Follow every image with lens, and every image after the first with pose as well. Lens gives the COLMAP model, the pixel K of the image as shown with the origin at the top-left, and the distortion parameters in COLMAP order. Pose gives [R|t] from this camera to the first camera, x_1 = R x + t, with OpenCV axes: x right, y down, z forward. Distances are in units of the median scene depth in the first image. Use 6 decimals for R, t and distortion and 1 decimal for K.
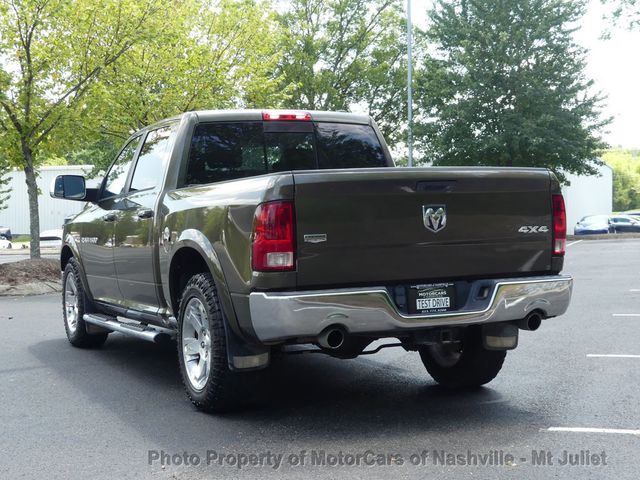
lens RADIAL K [[1066.5, 0, 320.0], [0, 1066.5, 240.0], [0, 0, 1]] dist [0.005606, -0.071402]
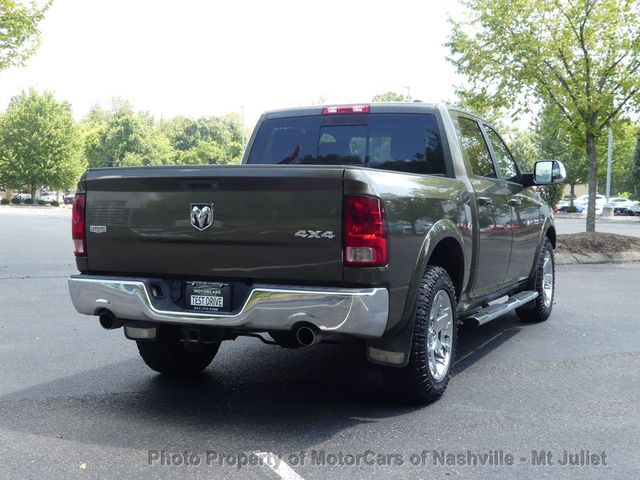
lens RADIAL K [[919.2, 0, 320.0], [0, 919.2, 240.0], [0, 0, 1]] dist [0.008365, 0.110901]
pose [[0.642529, 0.069361, -0.763115, 0.766373], [-0.040282, 0.997575, 0.056755, -0.047356], [0.765201, -0.005727, 0.643765, 0.486205]]
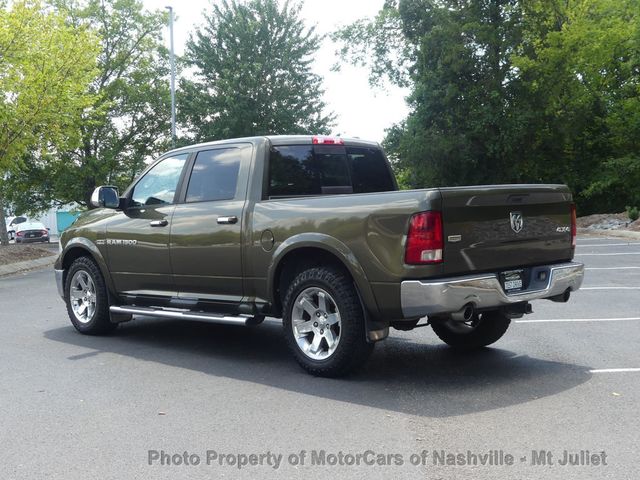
lens RADIAL K [[919.2, 0, 320.0], [0, 919.2, 240.0], [0, 0, 1]] dist [0.008365, 0.110901]
pose [[0.949868, -0.017998, 0.312133, -0.454236], [0.016162, 0.999834, 0.008469, -0.010650], [-0.312233, -0.003000, 0.950001, -0.031974]]
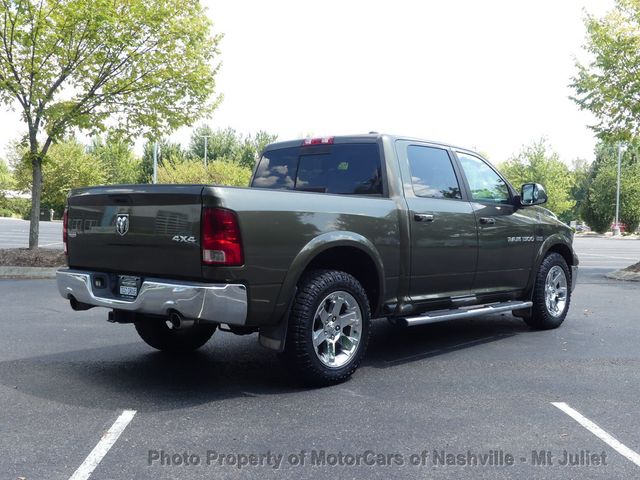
lens RADIAL K [[766.1, 0, 320.0], [0, 766.1, 240.0], [0, 0, 1]] dist [0.000390, 0.015840]
pose [[0.371082, 0.057280, -0.926832, 0.962194], [-0.043723, 0.998067, 0.044176, -0.048553], [0.927570, 0.024131, 0.372869, 0.803107]]
